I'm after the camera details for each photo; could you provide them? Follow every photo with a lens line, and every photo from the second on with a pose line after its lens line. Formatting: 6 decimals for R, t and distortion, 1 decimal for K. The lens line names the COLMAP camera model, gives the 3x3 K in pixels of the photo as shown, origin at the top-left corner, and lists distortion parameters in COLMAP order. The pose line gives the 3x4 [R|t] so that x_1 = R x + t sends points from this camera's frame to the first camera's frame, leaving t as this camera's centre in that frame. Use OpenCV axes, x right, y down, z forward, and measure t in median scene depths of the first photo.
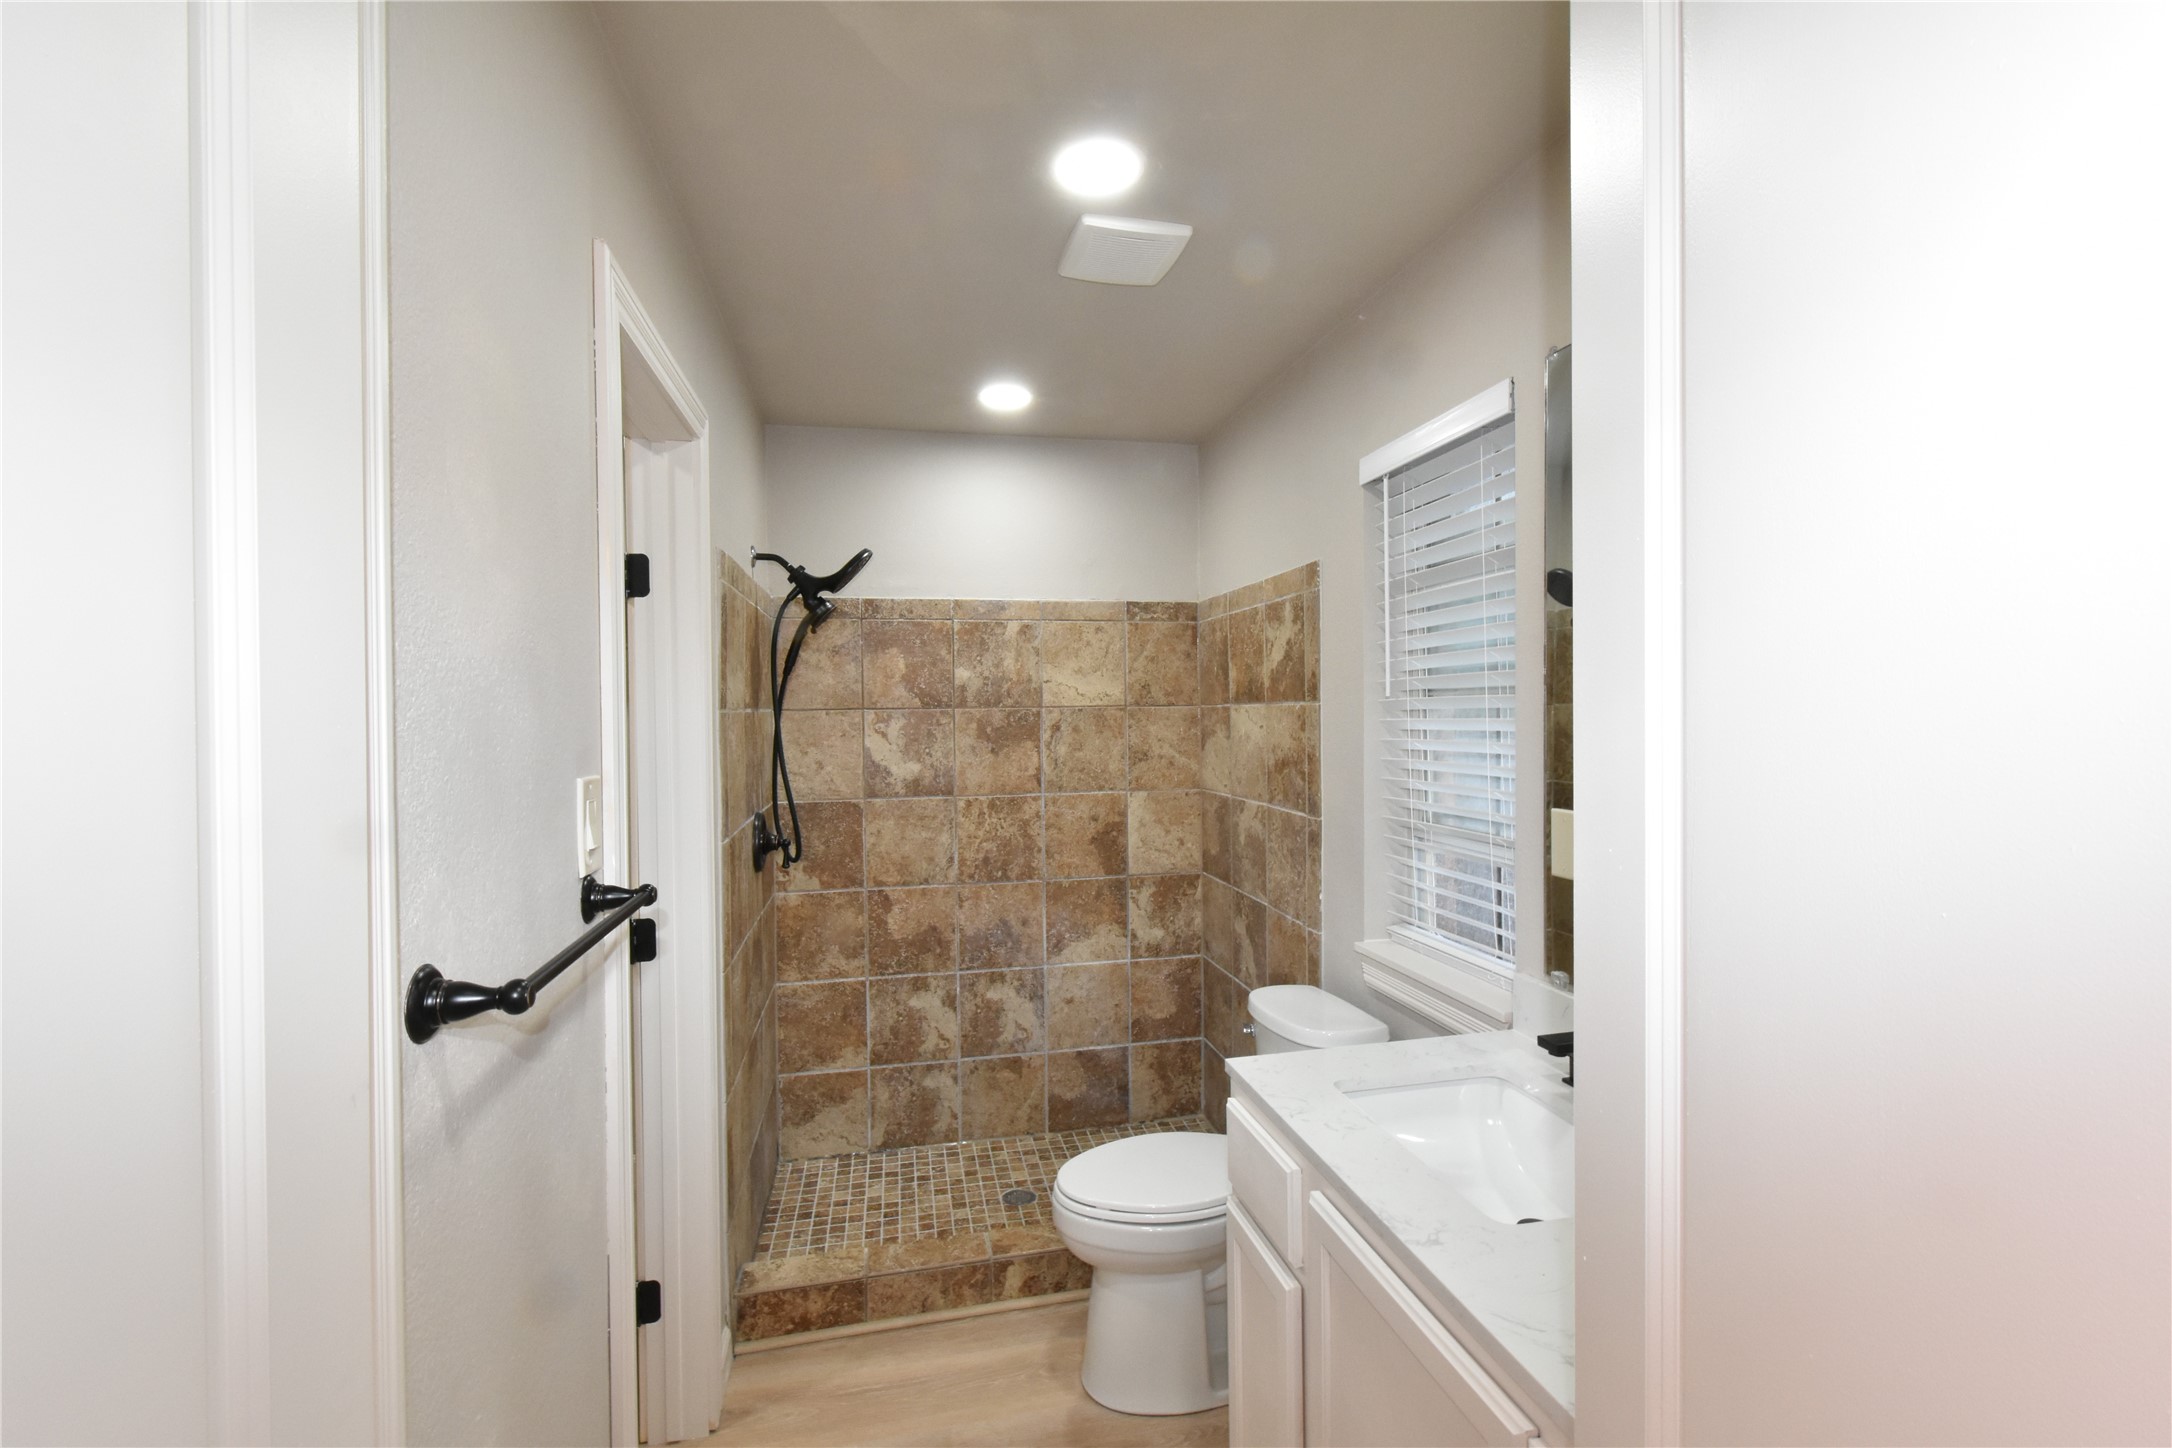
lens RADIAL K [[958.7, 0, 1094.0], [0, 958.7, 723.2], [0, 0, 1]] dist [0.006881, -0.003768]
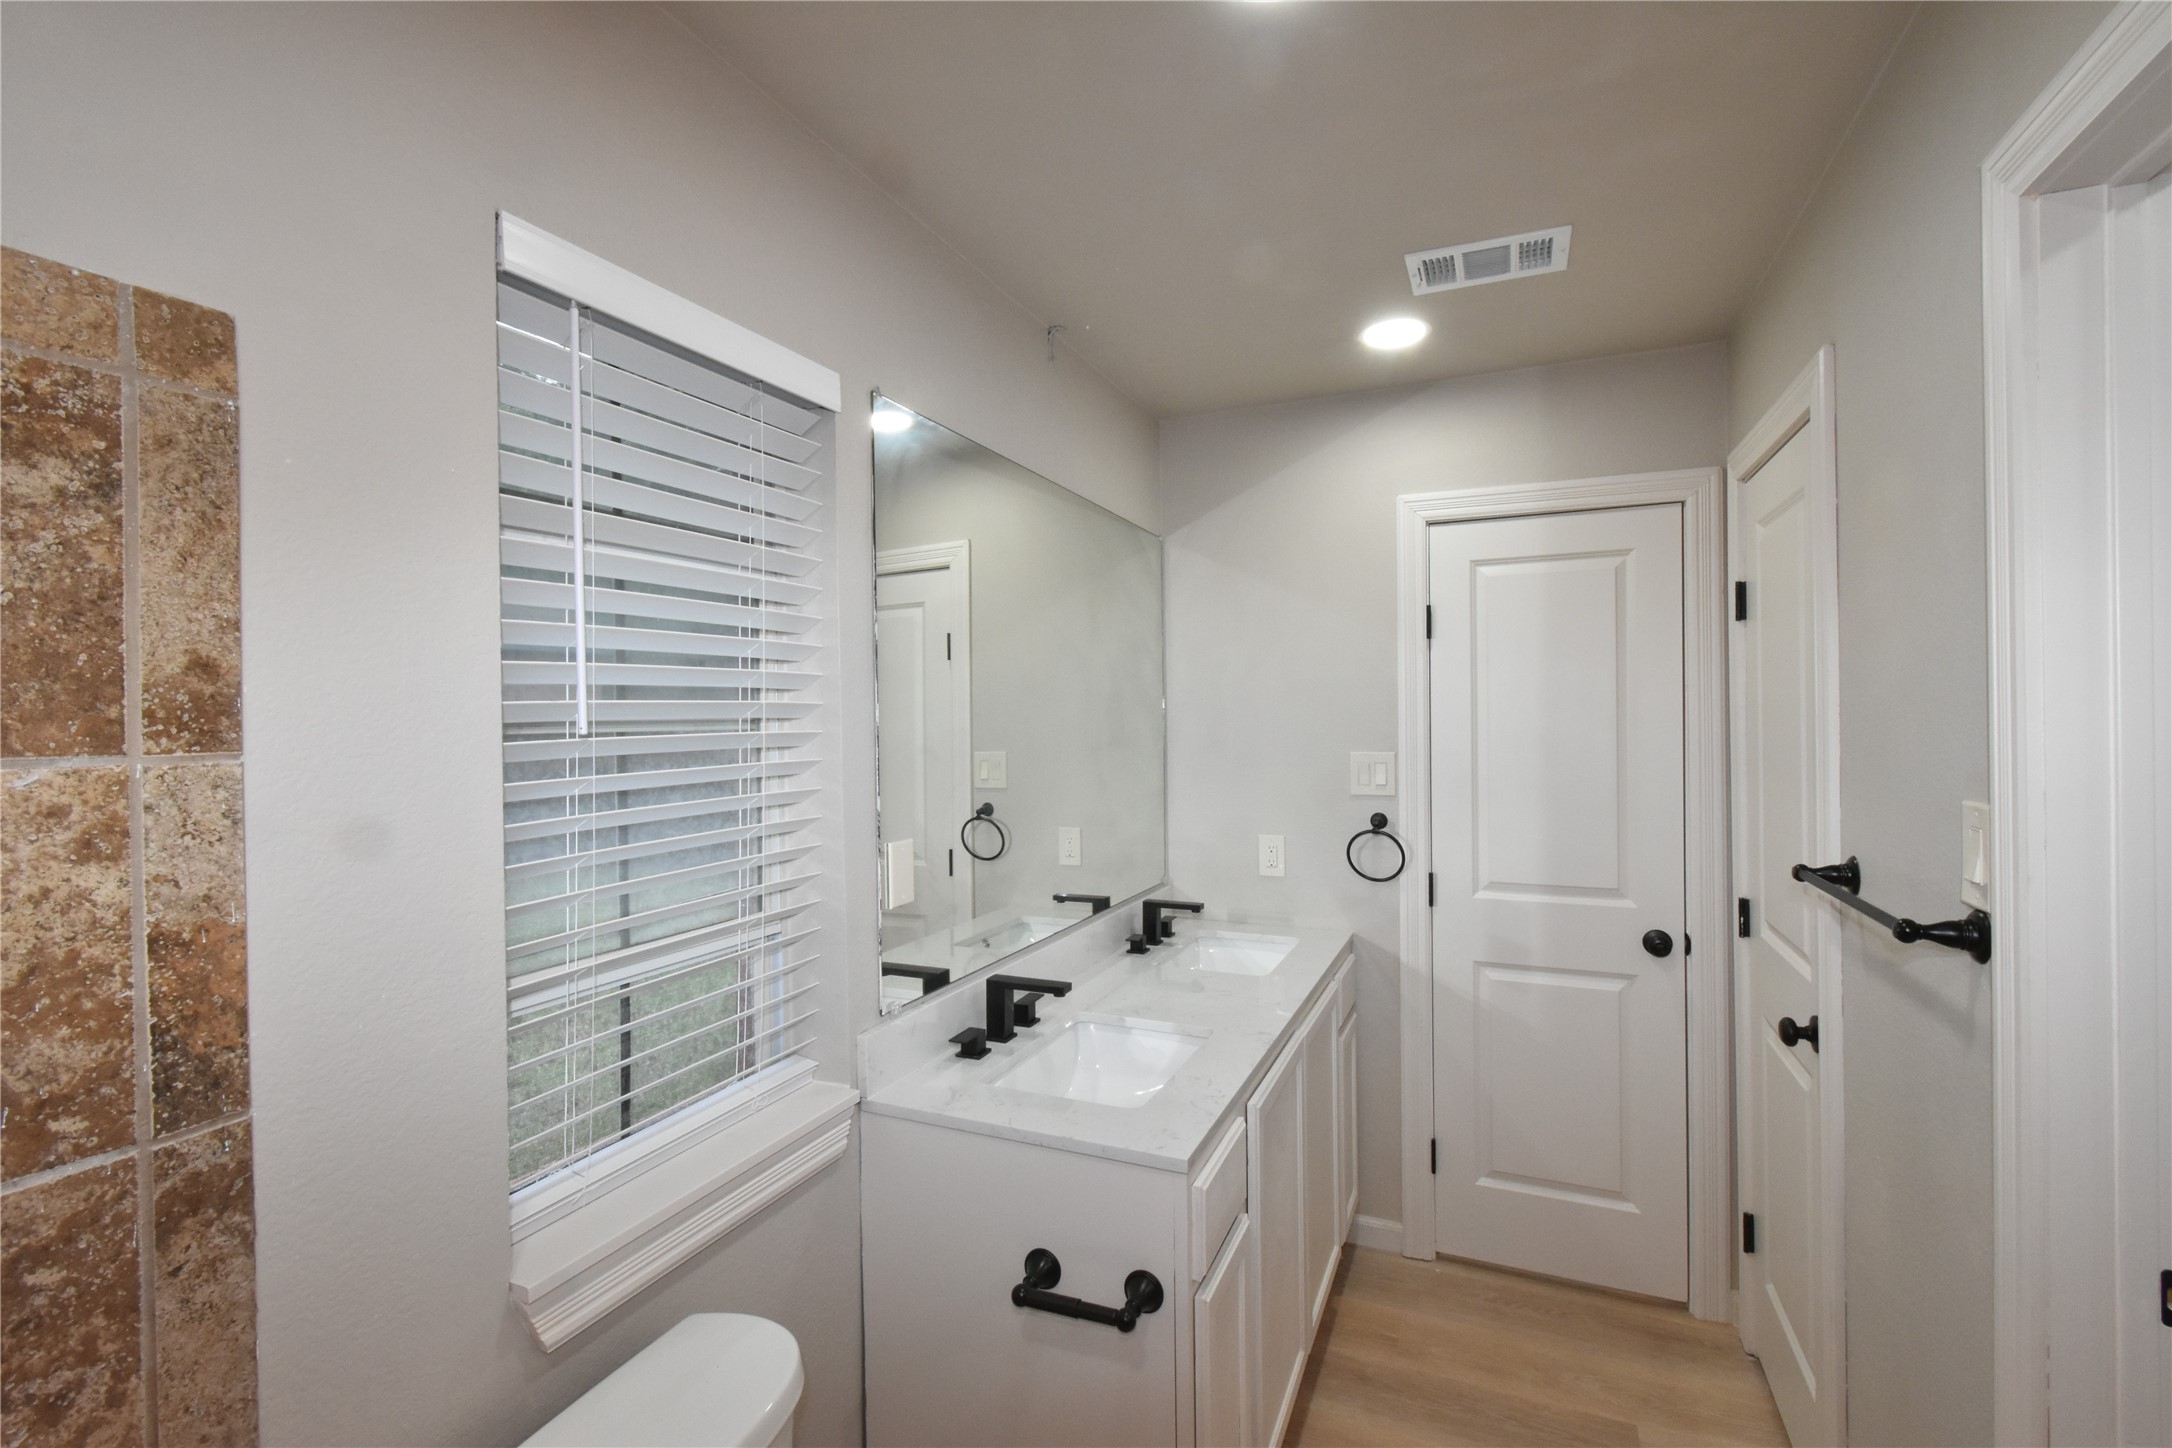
lens RADIAL K [[958.7, 0, 1094.0], [0, 958.7, 723.2], [0, 0, 1]] dist [0.006881, -0.003768]
pose [[-0.808195, 0.016964, 0.588671, -0.149320], [0.029592, 0.999492, 0.011825, -0.022012], [-0.588171, 0.026977, -0.808286, 0.862406]]
